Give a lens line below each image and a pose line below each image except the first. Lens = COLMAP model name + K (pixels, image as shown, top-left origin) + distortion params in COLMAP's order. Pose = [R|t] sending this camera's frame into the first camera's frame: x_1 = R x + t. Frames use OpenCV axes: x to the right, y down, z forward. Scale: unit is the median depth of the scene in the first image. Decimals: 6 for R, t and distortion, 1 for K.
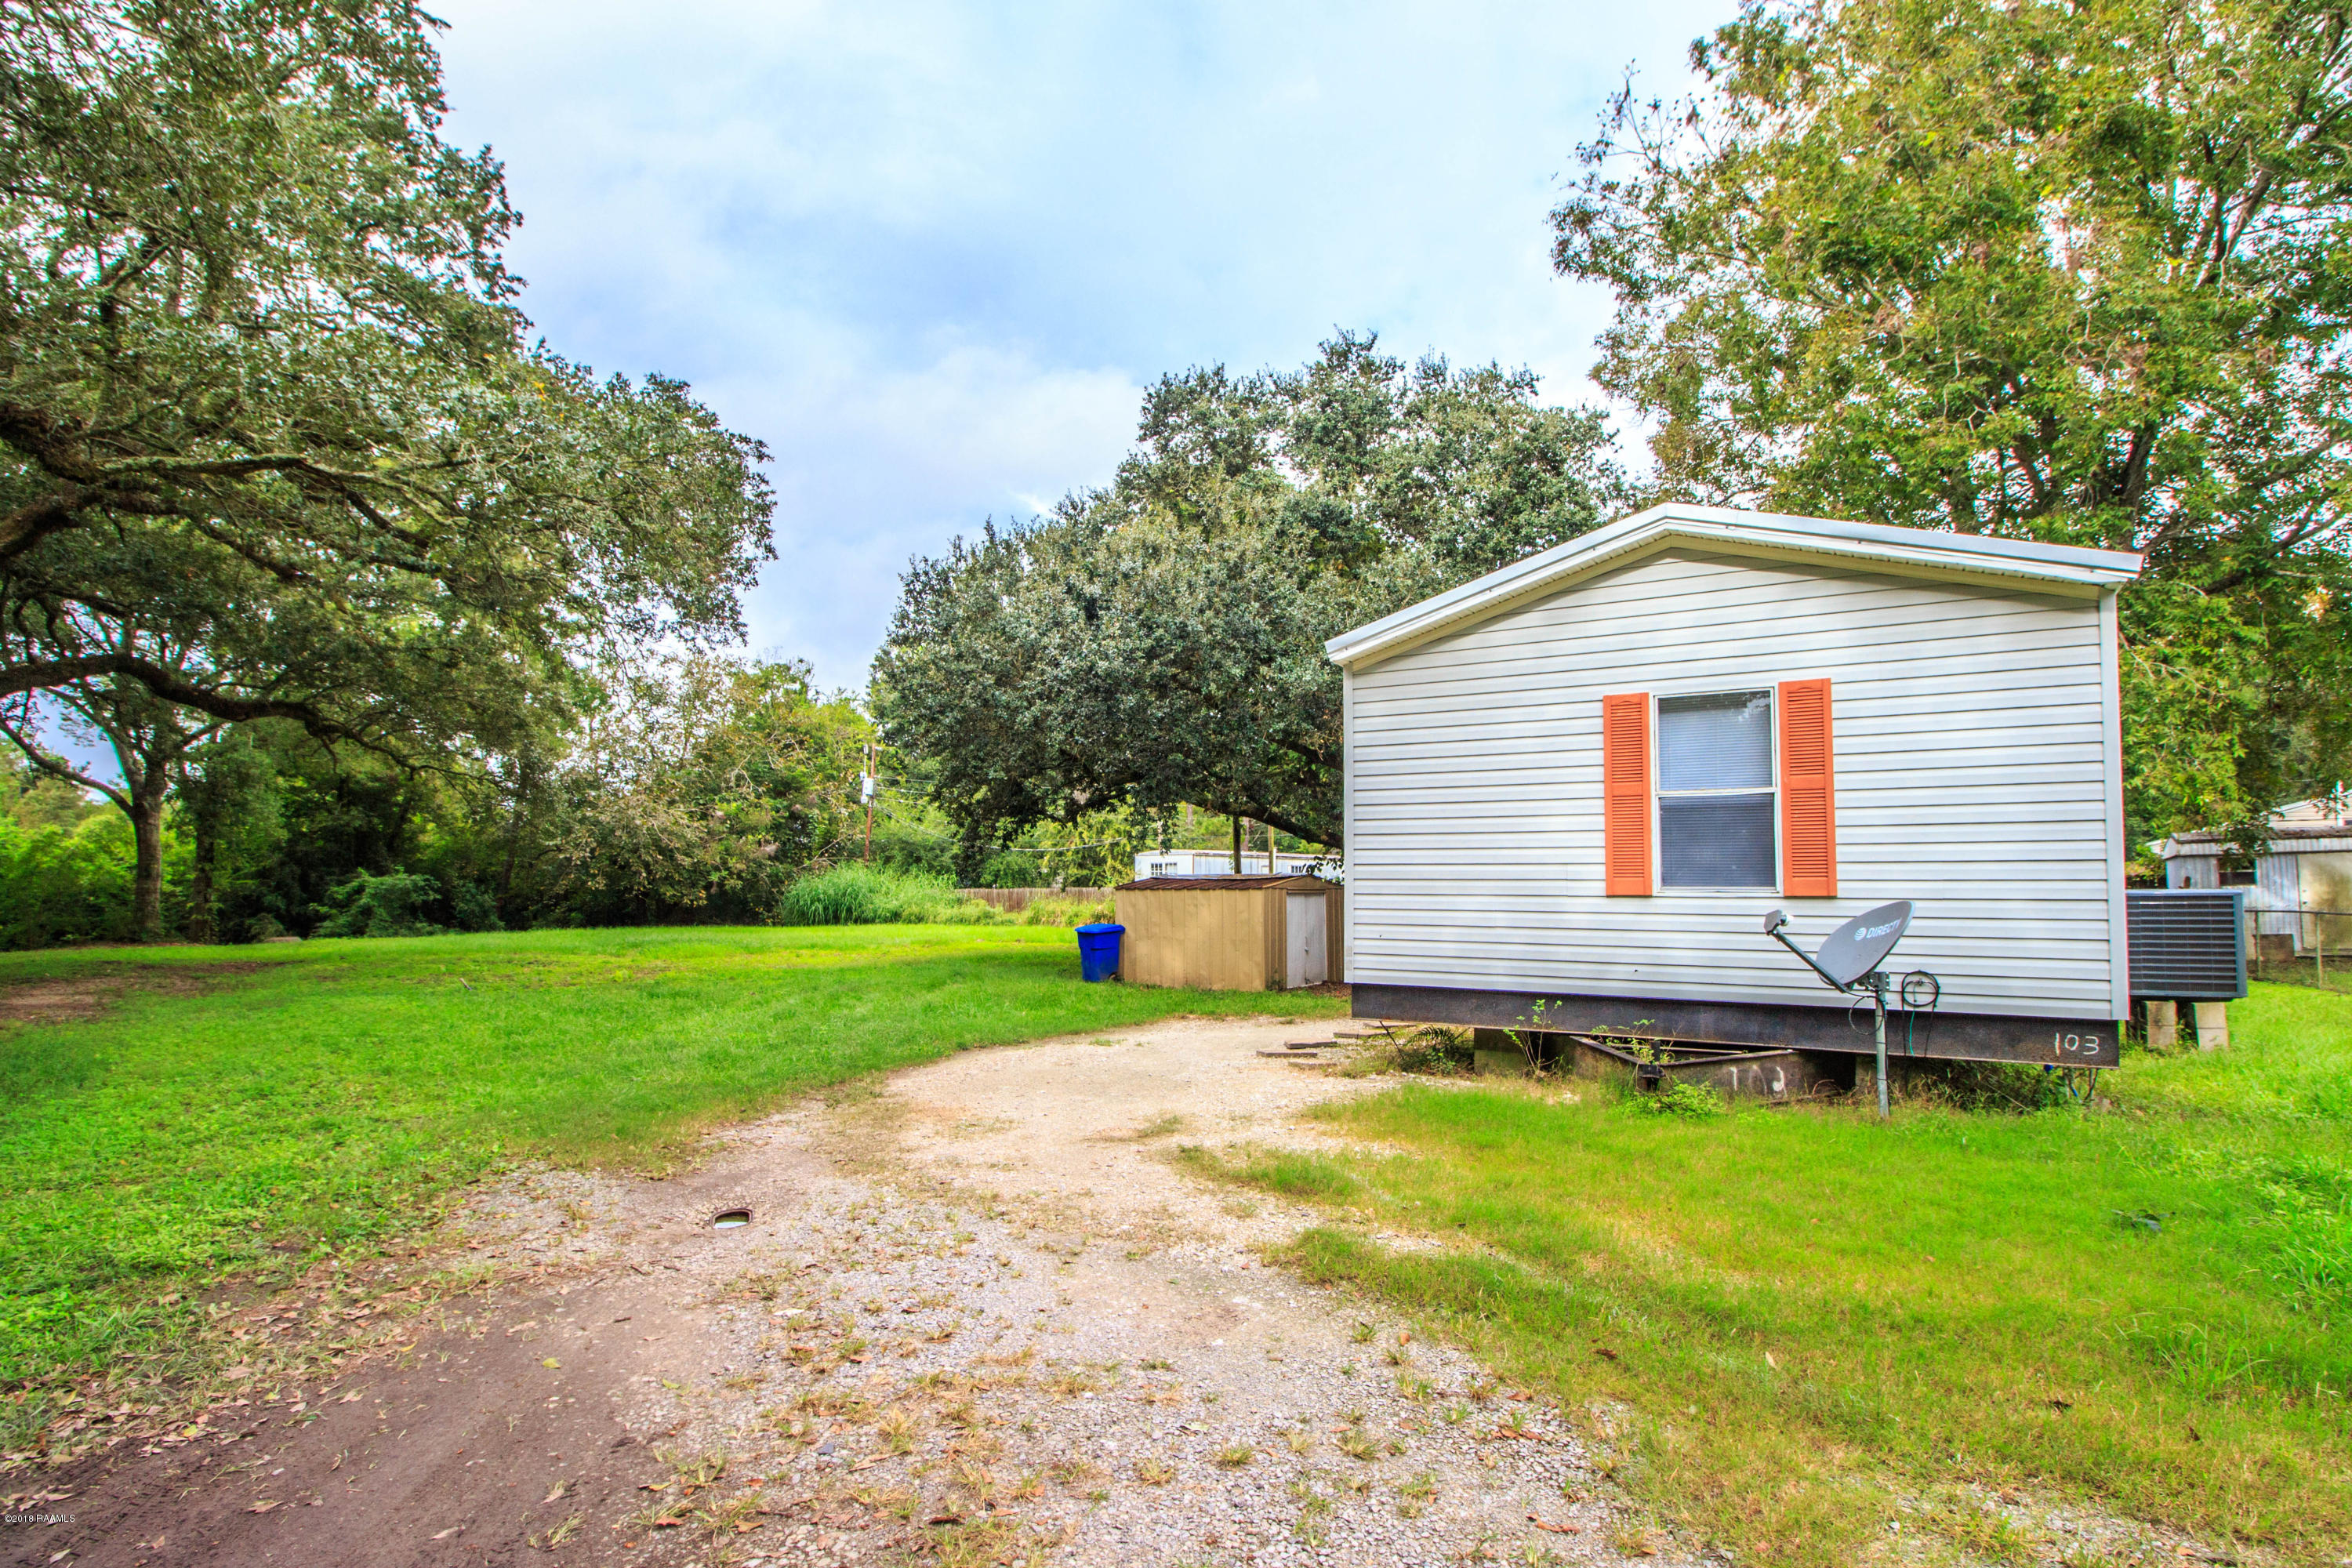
lens RADIAL K [[1175.5, 0, 1202.2], [0, 1175.5, 844.9], [0, 0, 1]] dist [0.020504, -0.032062]
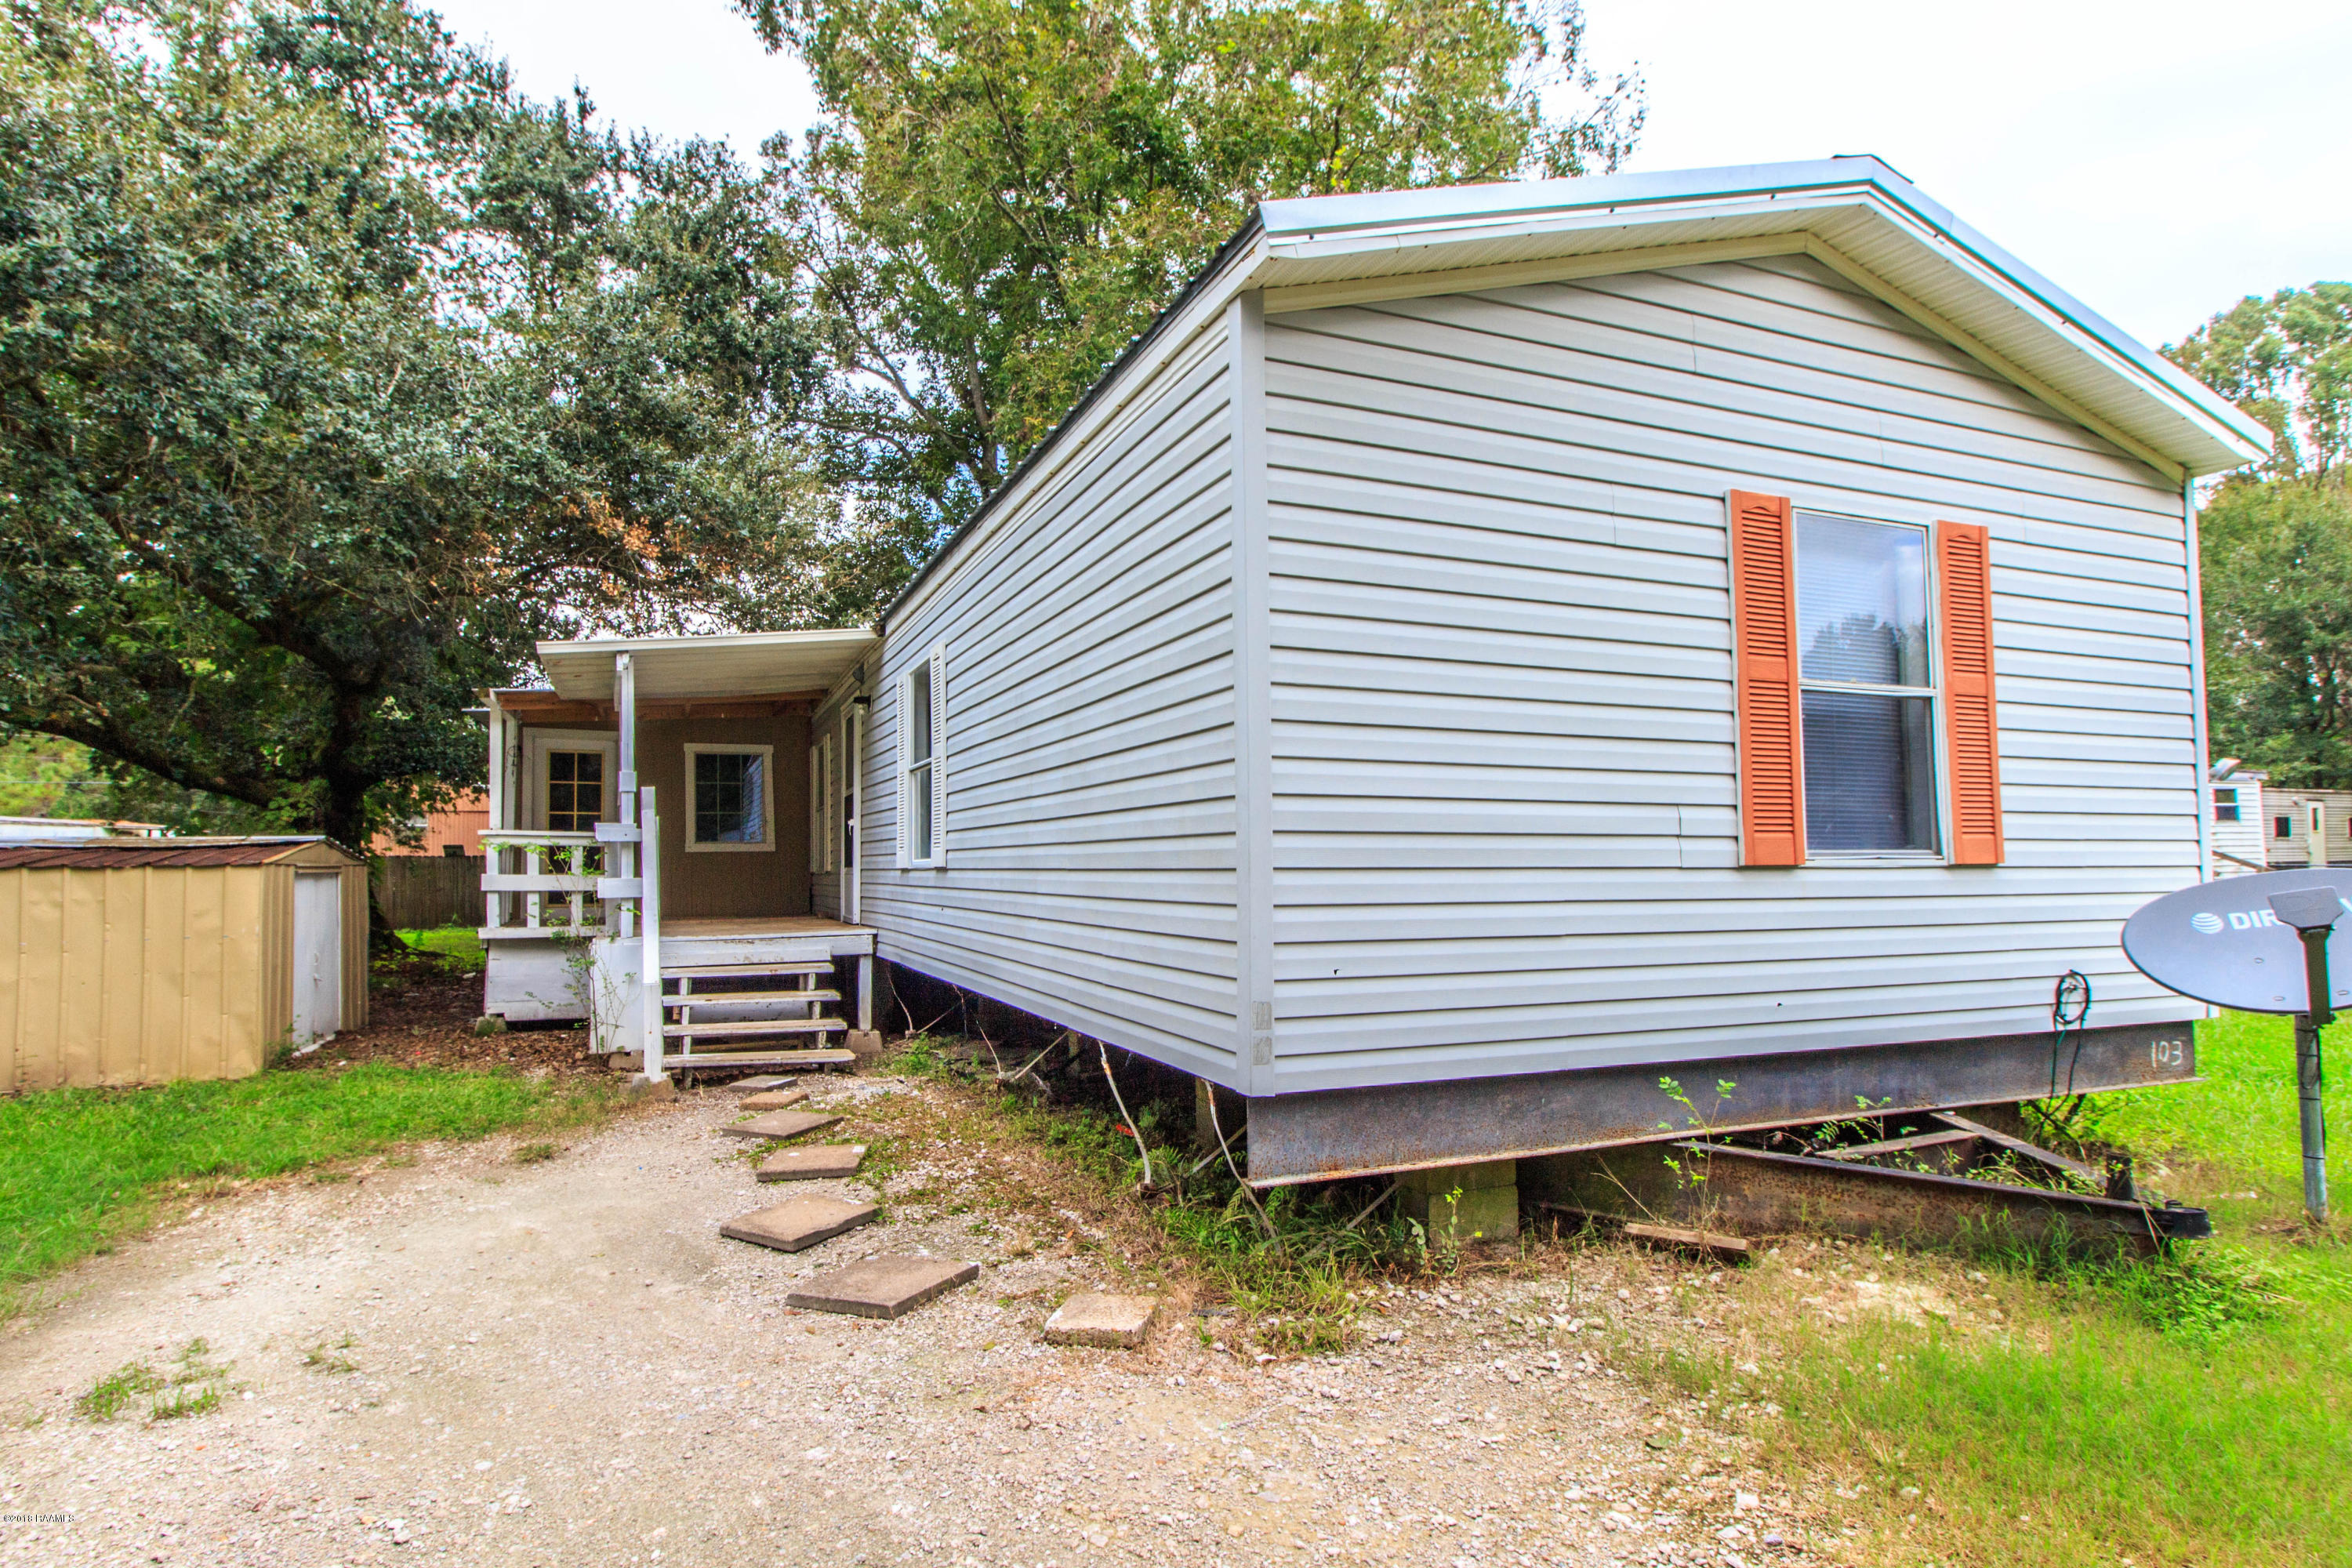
lens RADIAL K [[1149.7, 0, 1183.8], [0, 1149.7, 822.3], [0, 0, 1]] dist [0.005592, 0.000275]
pose [[0.607887, 0.017716, 0.793826, -0.078669], [-0.025868, 0.999662, -0.002501, 0.011062], [-0.793602, -0.019014, 0.608140, 0.321039]]
